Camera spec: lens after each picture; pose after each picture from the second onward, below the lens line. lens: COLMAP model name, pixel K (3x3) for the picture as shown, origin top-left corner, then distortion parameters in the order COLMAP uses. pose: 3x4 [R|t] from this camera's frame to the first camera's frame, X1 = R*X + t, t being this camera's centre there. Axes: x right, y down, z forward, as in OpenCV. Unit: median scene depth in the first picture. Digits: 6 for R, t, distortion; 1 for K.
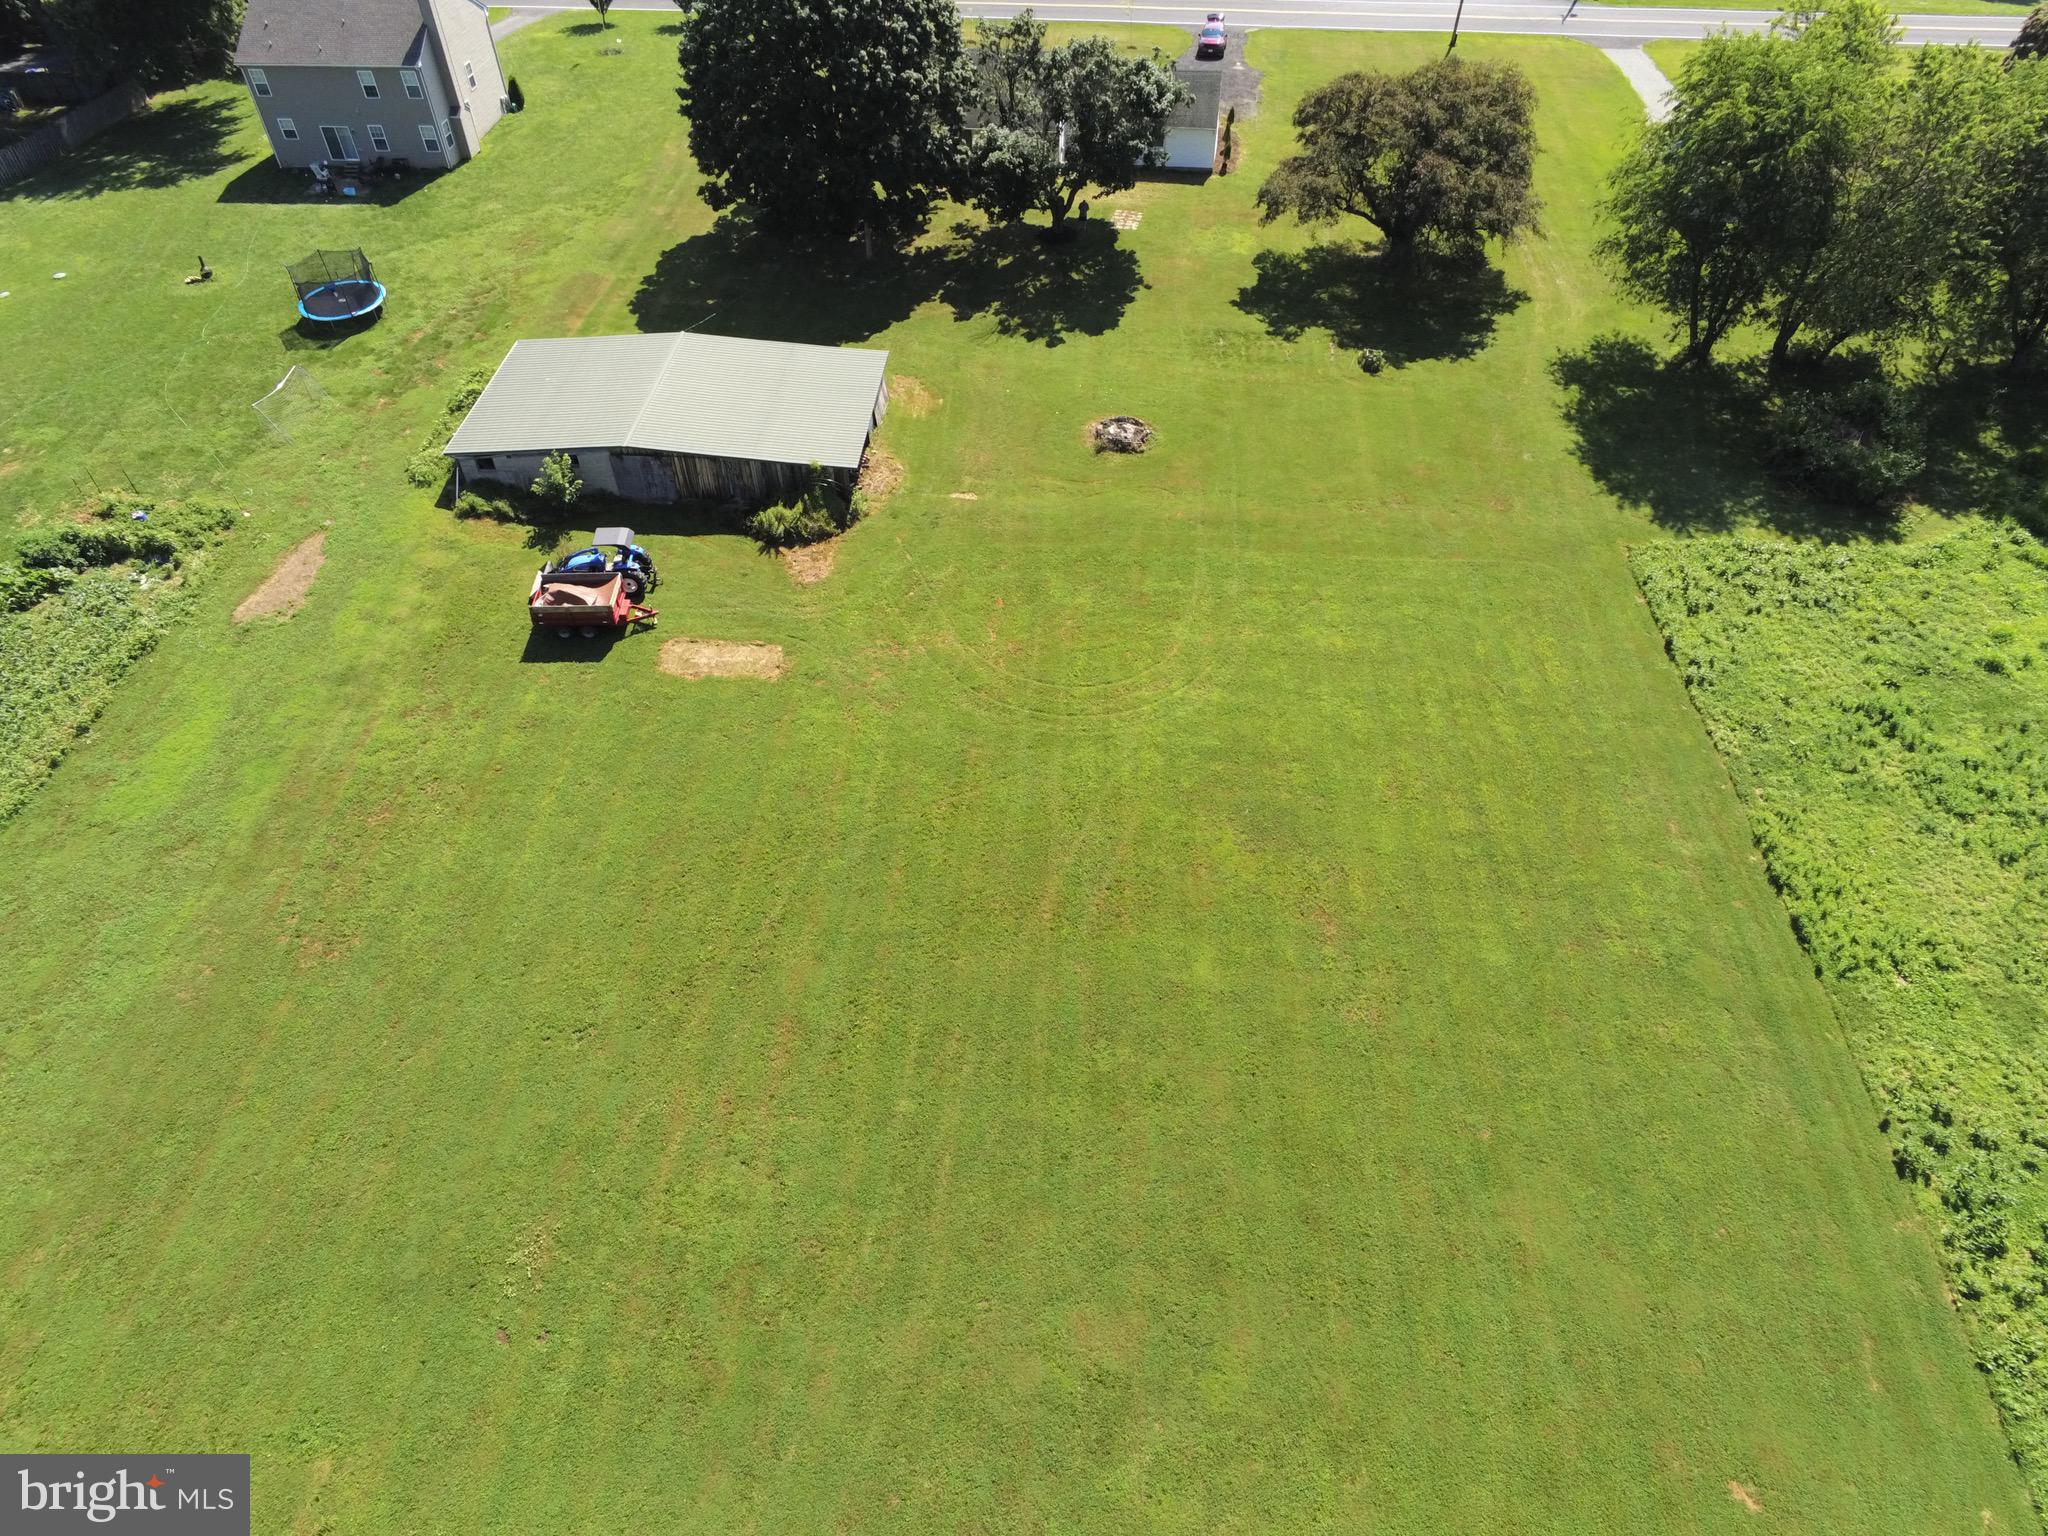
lens RADIAL K [[1326.9, 0, 1020.0], [0, 1326.9, 765.0], [0, 0, 1]] dist [-0.000906, 0.003975]
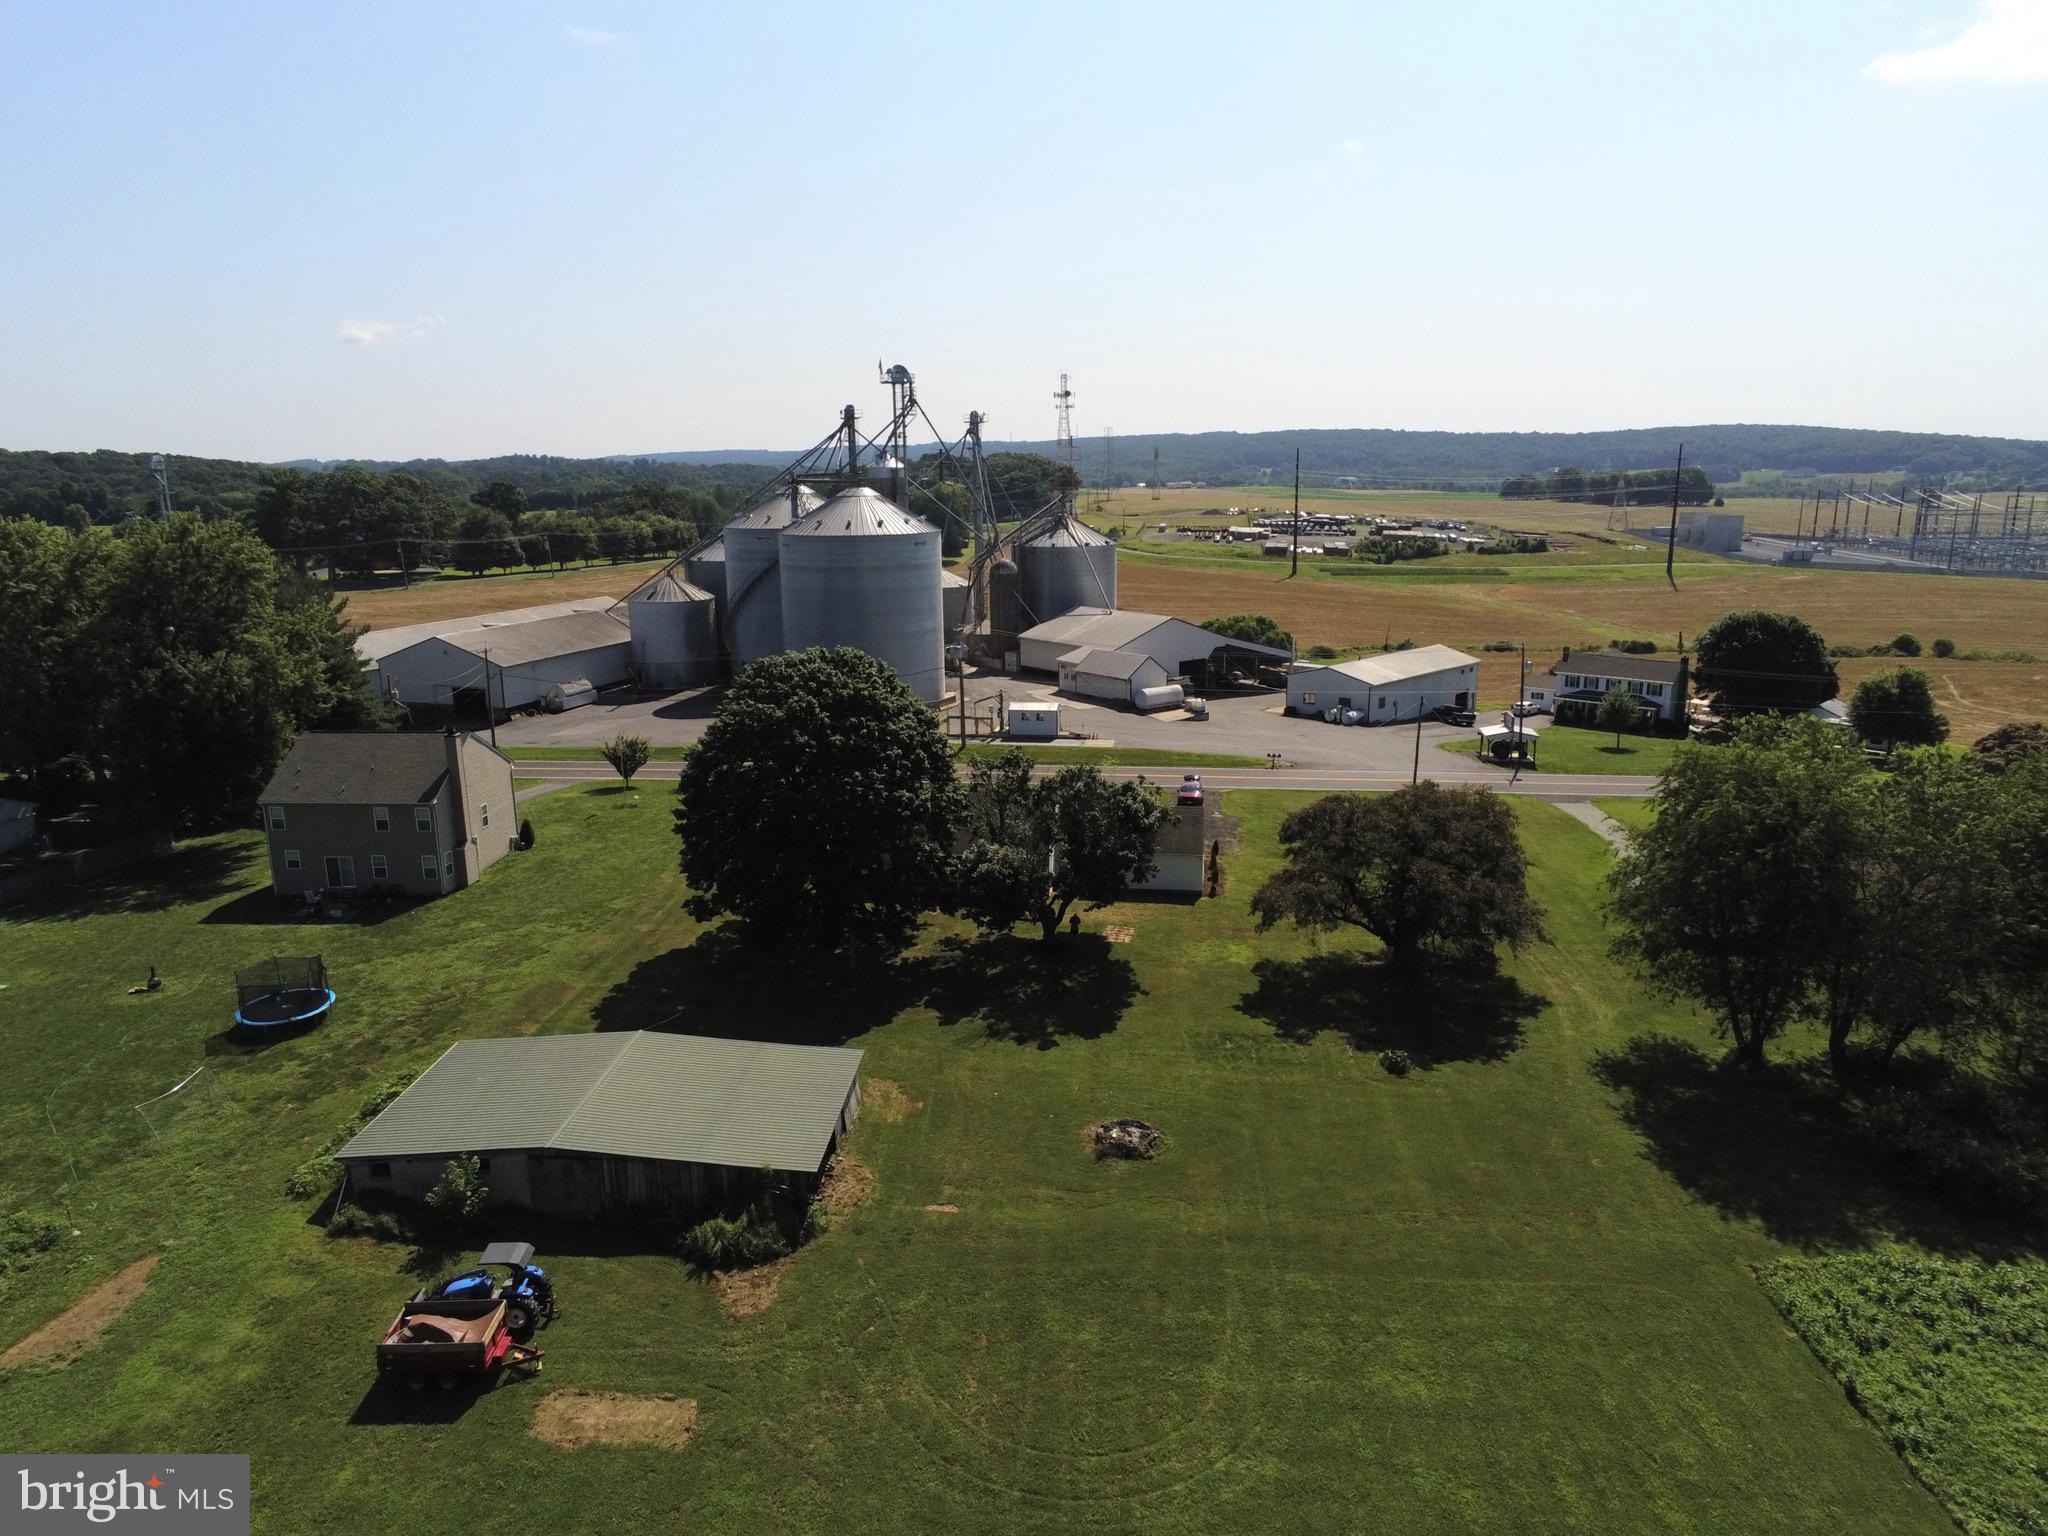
lens RADIAL K [[1326.9, 0, 1020.0], [0, 1326.9, 765.0], [0, 0, 1]] dist [-0.000906, 0.003975]
pose [[0.999985, -0.001348, 0.005314, 0.002912], [0.003976, 0.845743, -0.533576, 0.008585], [-0.003775, 0.533589, 0.845736, 0.135066]]
